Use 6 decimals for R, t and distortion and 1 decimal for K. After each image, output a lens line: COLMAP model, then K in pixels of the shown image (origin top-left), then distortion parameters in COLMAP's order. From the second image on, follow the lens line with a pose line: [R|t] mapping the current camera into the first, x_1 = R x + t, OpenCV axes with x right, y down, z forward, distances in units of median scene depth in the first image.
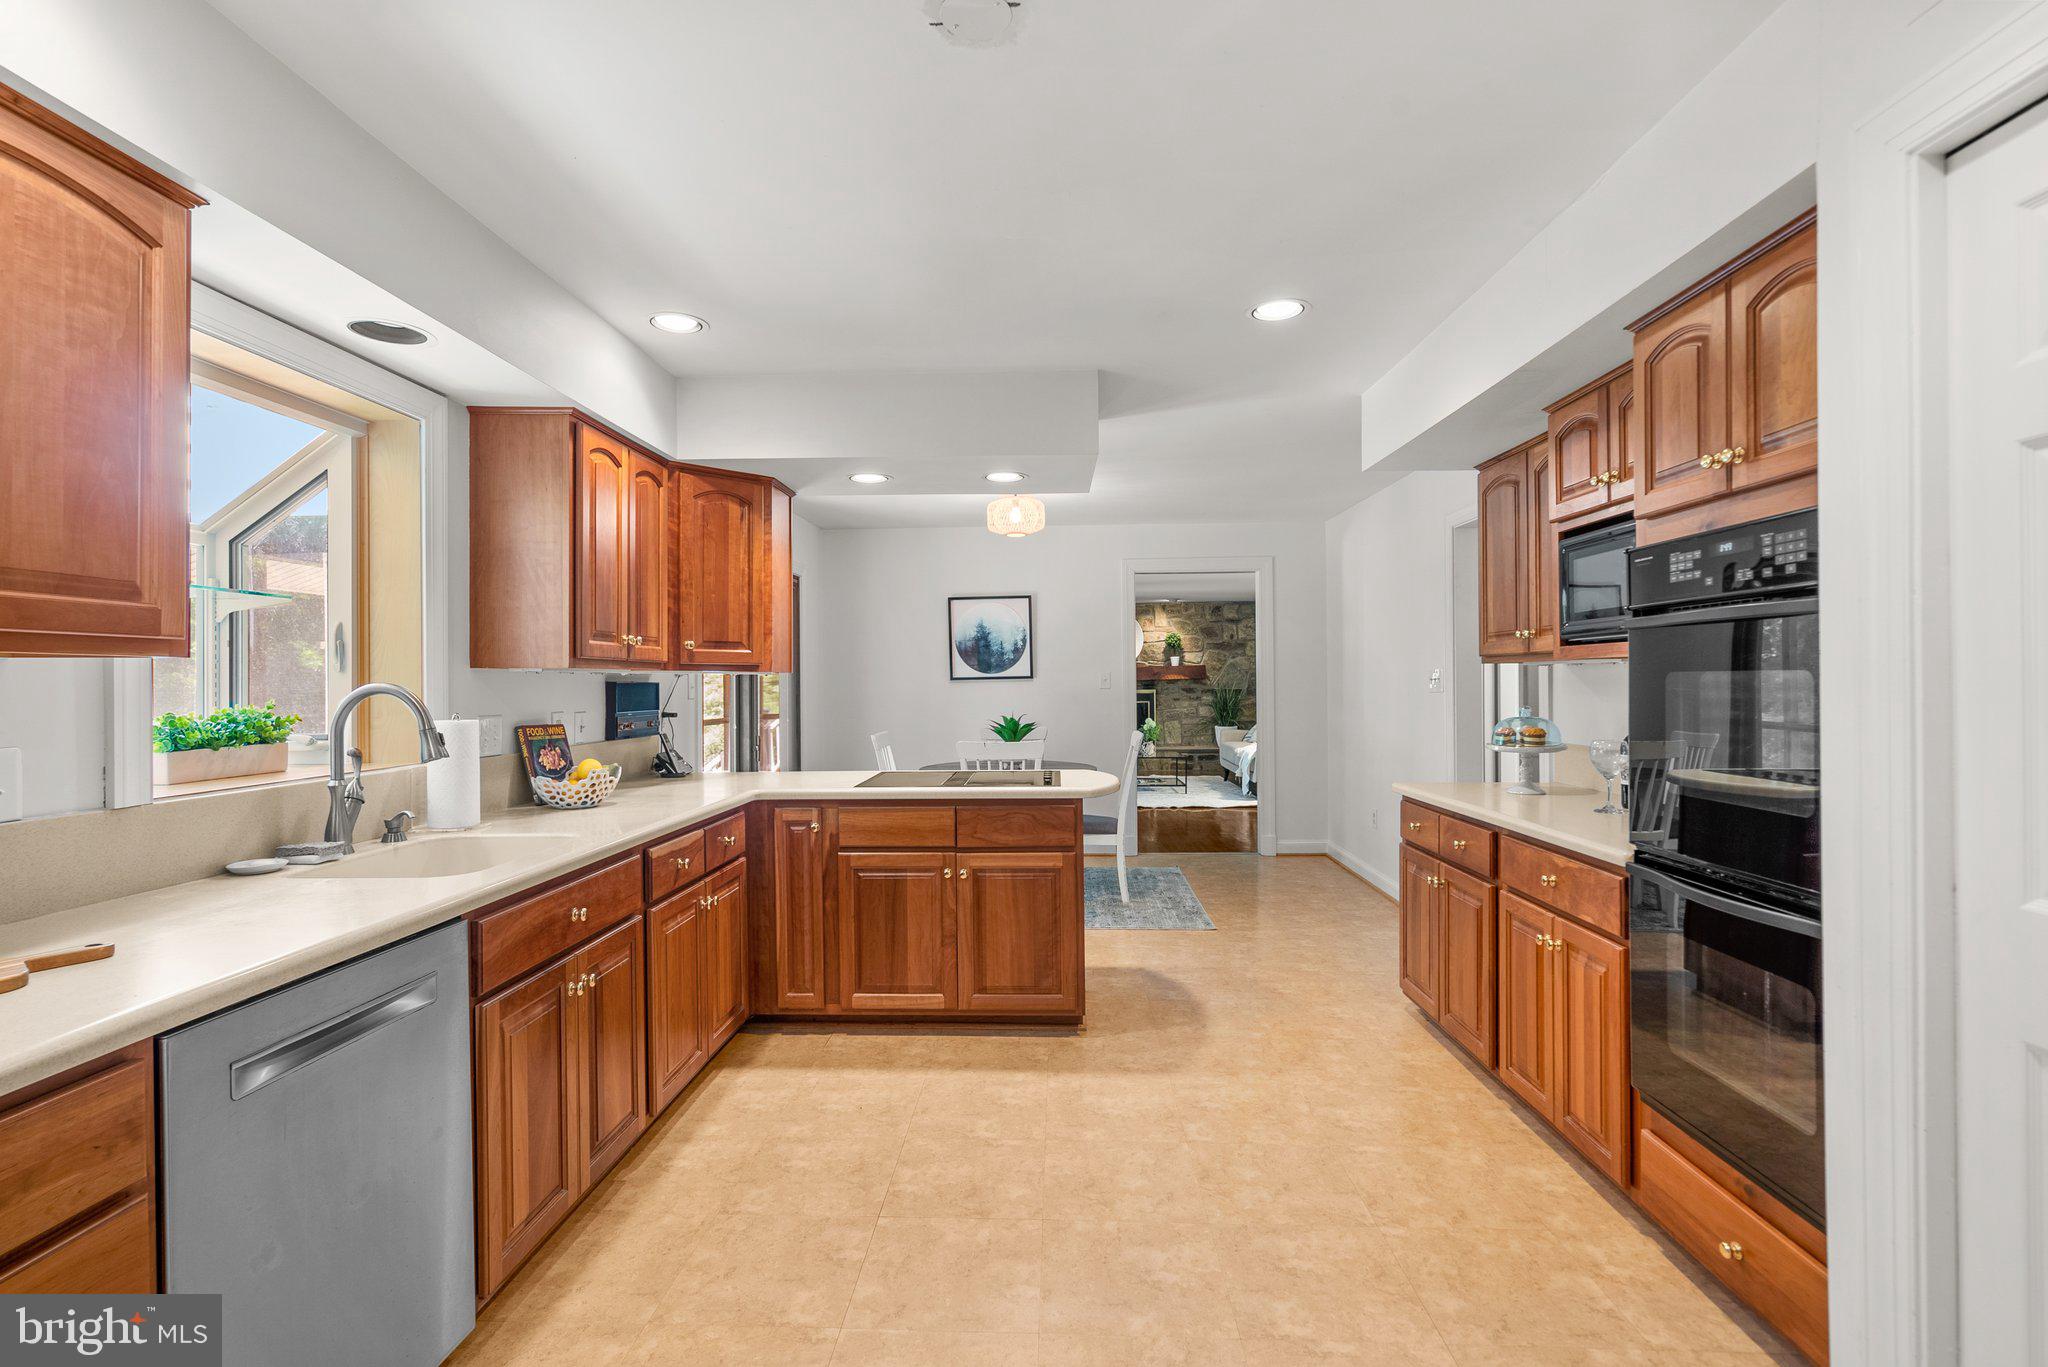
lens RADIAL K [[962.6, 0, 1023.6], [0, 962.6, 682.6], [0, 0, 1]] dist [0.000526, 0.000797]
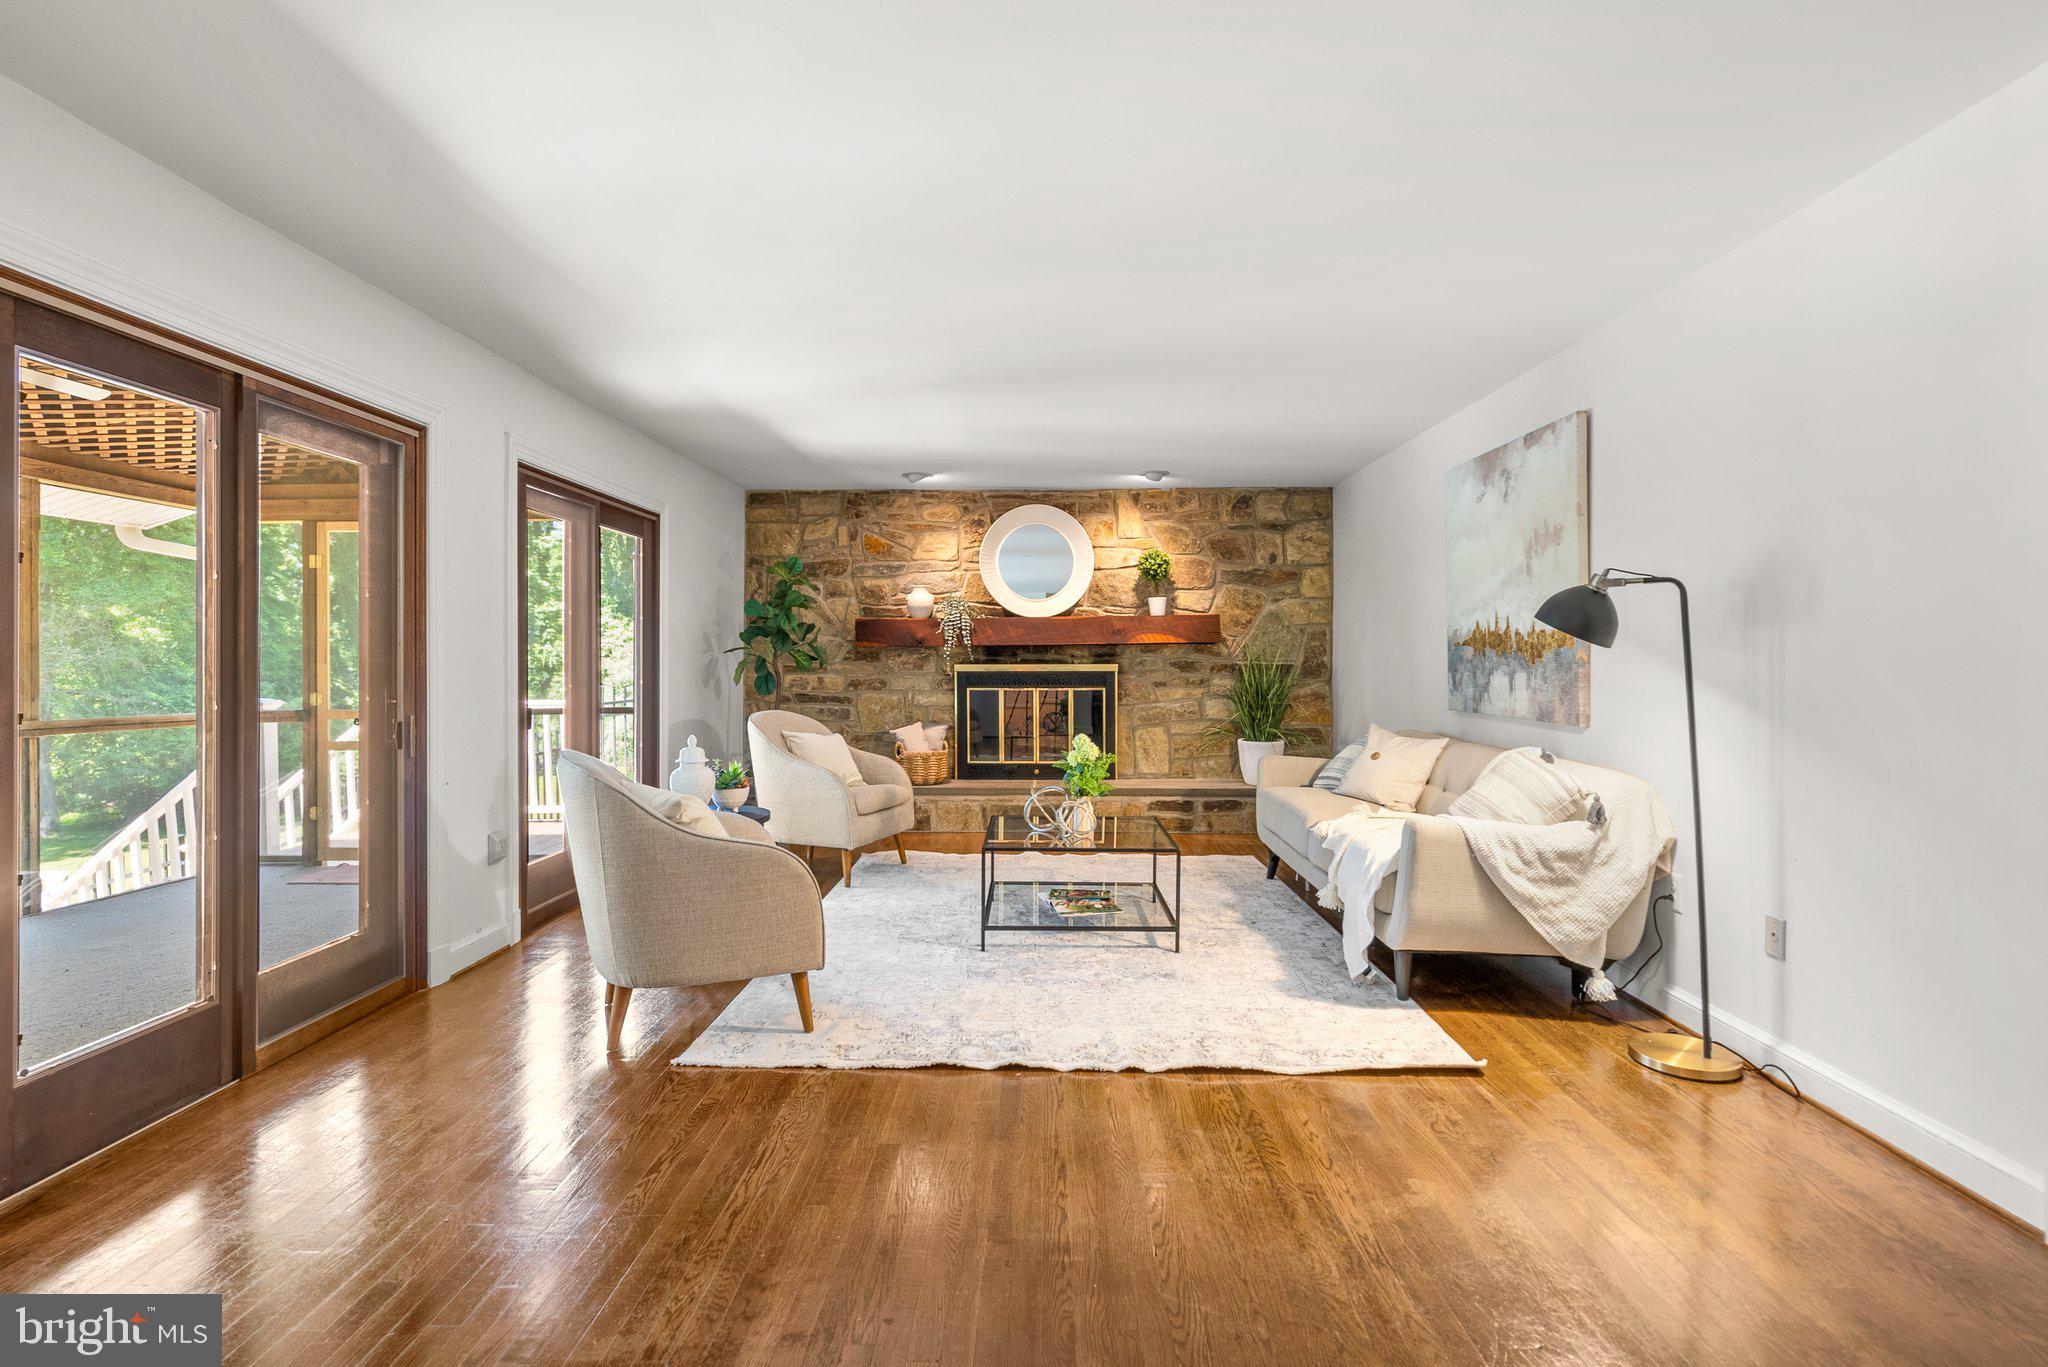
lens RADIAL K [[962.6, 0, 1025.3], [0, 962.6, 677.3], [0, 0, 1]] dist [0.000526, 0.000797]
pose [[0.999949, 0.007454, 0.006784, 0.086716], [-0.007496, 0.999953, 0.006182, 0.011281], [-0.006738, -0.006233, 0.999958, 0.508472]]
